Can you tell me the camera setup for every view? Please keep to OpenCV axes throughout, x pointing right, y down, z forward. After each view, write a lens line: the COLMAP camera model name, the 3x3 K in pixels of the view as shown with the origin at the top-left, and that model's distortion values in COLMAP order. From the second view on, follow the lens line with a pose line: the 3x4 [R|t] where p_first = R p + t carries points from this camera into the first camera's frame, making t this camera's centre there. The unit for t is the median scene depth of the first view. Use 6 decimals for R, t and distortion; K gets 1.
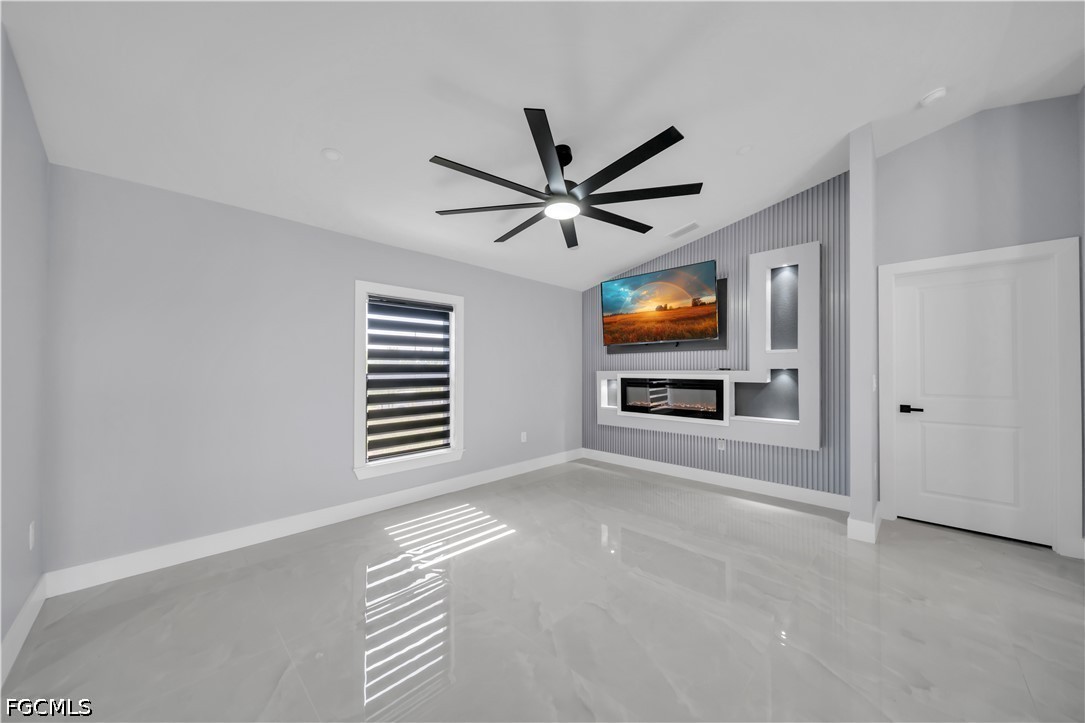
lens RADIAL K [[376.3, 0, 545.6], [0, 376.3, 368.2], [0, 0, 1]] dist [0.003043, -0.000608]
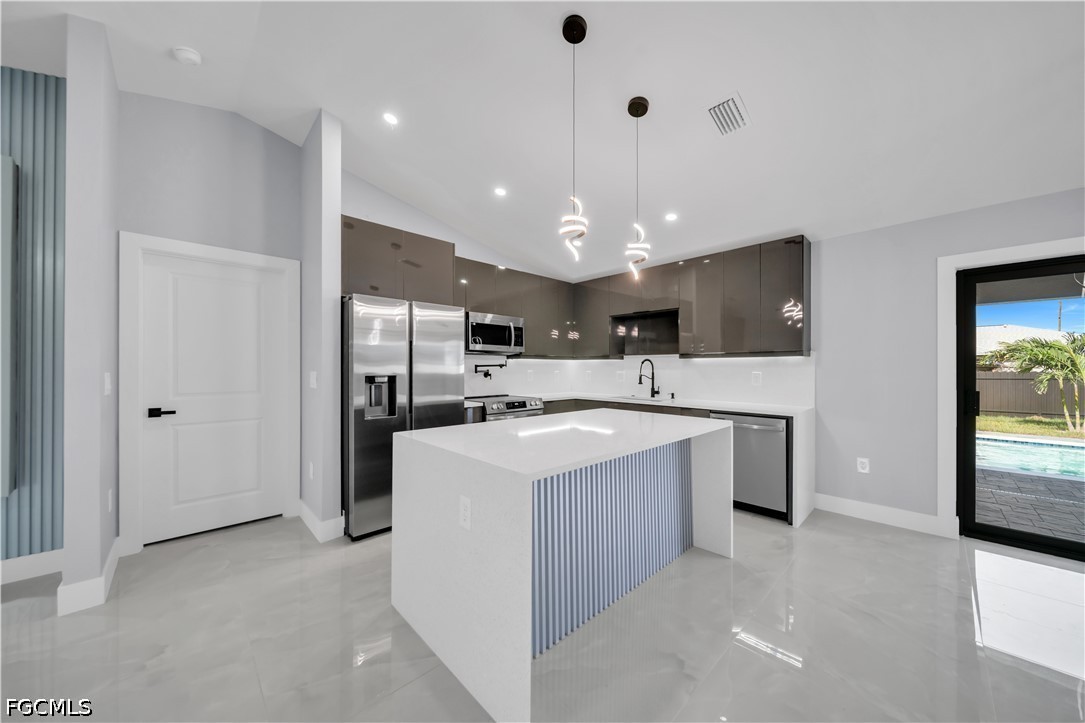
lens RADIAL K [[376.3, 0, 546.2], [0, 376.3, 365.8], [0, 0, 1]] dist [0.003043, -0.000608]
pose [[0.033126, 0.006387, 0.999431, 0.118838], [-0.006120, 0.999962, -0.006188, 0.002959], [-0.999432, -0.005912, 0.033164, 0.086315]]
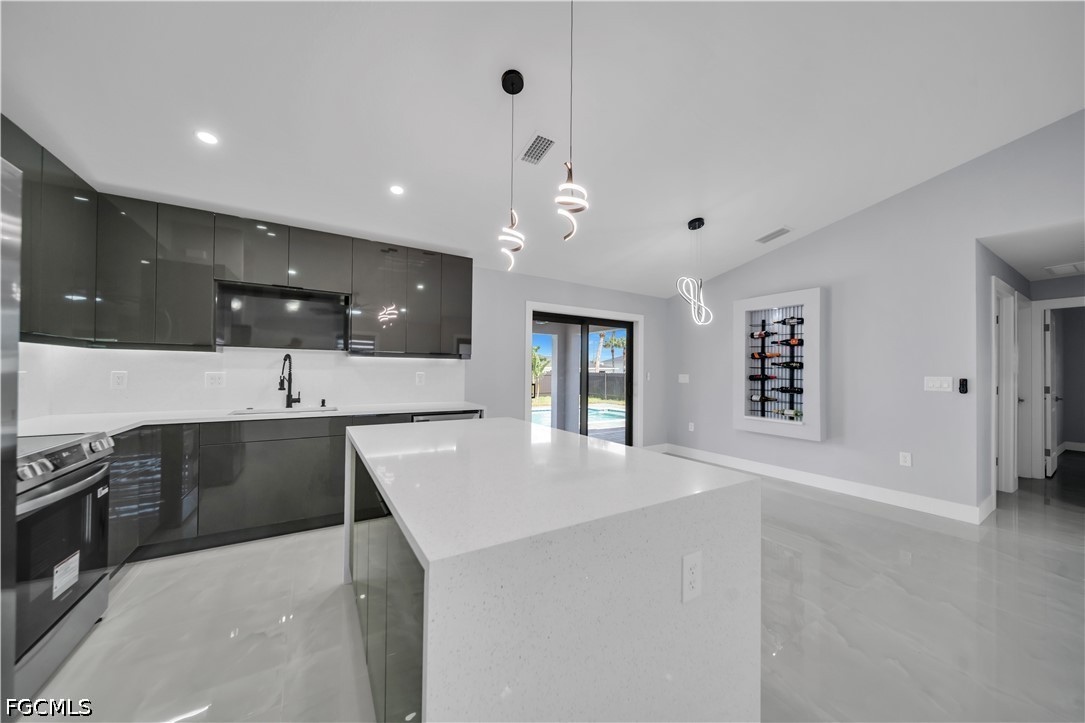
lens RADIAL K [[376.3, 0, 540.7], [0, 376.3, 365.3], [0, 0, 1]] dist [0.003043, -0.000608]
pose [[-0.969153, -0.007673, 0.246341, 0.542086], [-0.012331, 0.999773, -0.017371, 0.004661], [-0.246152, -0.019873, -0.969028, 0.465969]]
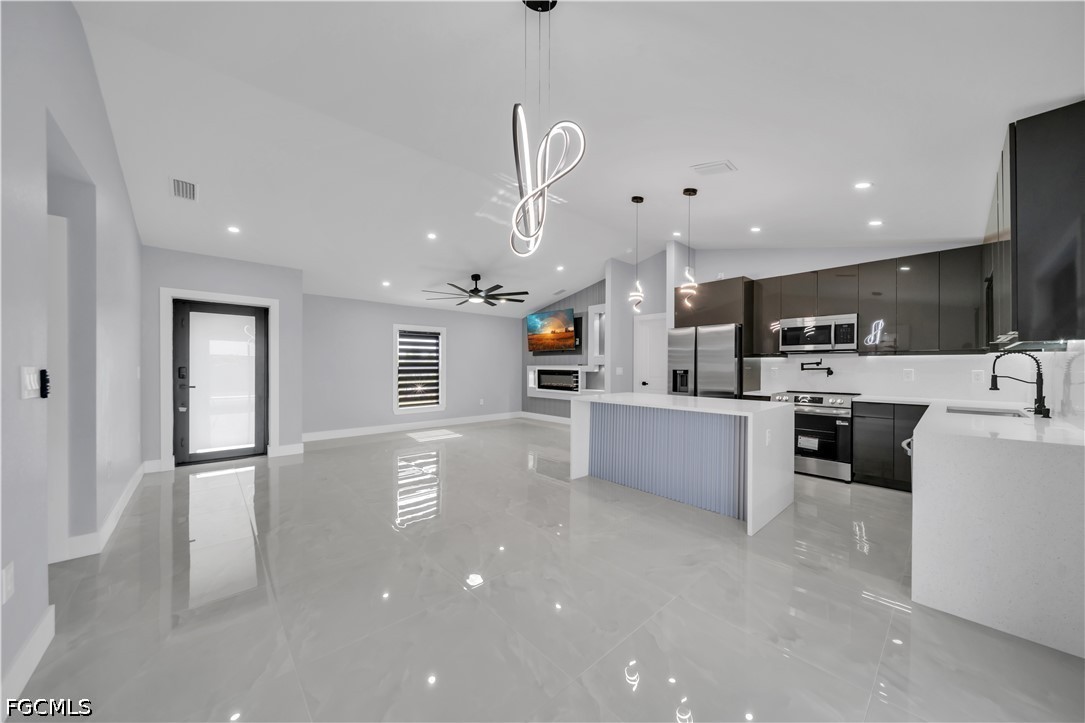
lens RADIAL K [[376.3, 0, 547.9], [0, 376.3, 370.0], [0, 0, 1]] dist [0.003043, -0.000608]
pose [[0.998368, 0.002183, -0.057060, 0.427052], [-0.001341, 0.999890, 0.014781, 0.000463], [0.057086, -0.014681, 0.998261, -0.937378]]
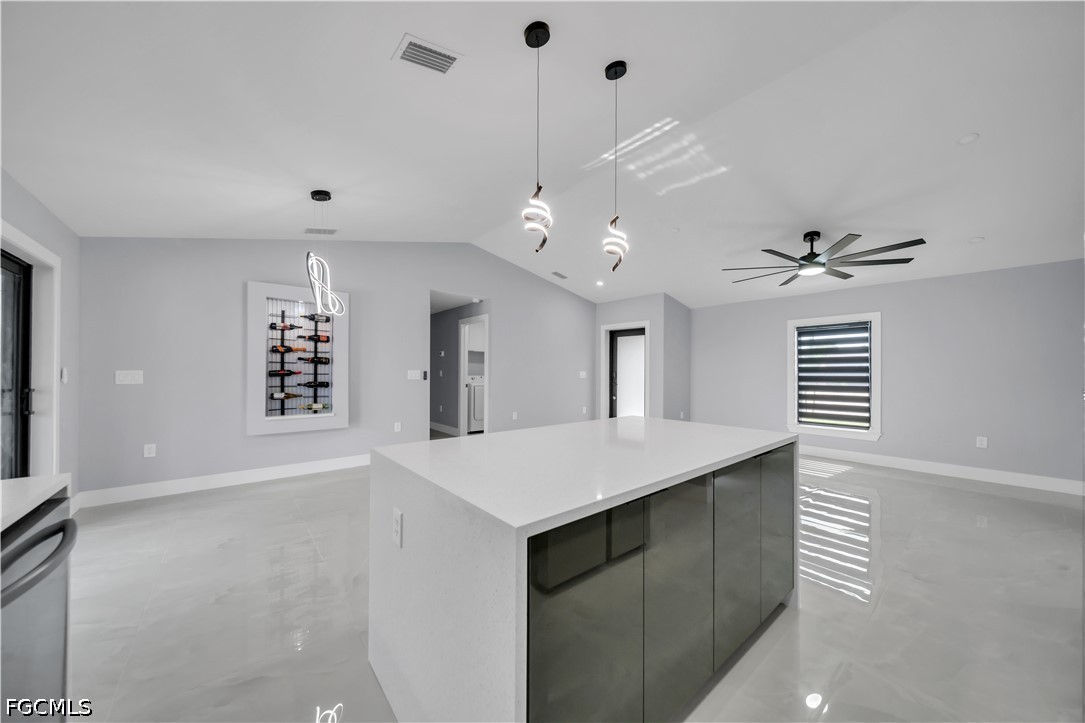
lens RADIAL K [[376.3, 0, 539.6], [0, 376.3, 363.4], [0, 0, 1]] dist [0.003043, -0.000608]
pose [[-0.111566, -0.019573, -0.993564, 1.161492], [-0.000618, 0.999807, -0.019627, 0.007010], [0.993757, -0.001576, -0.111557, 0.013890]]
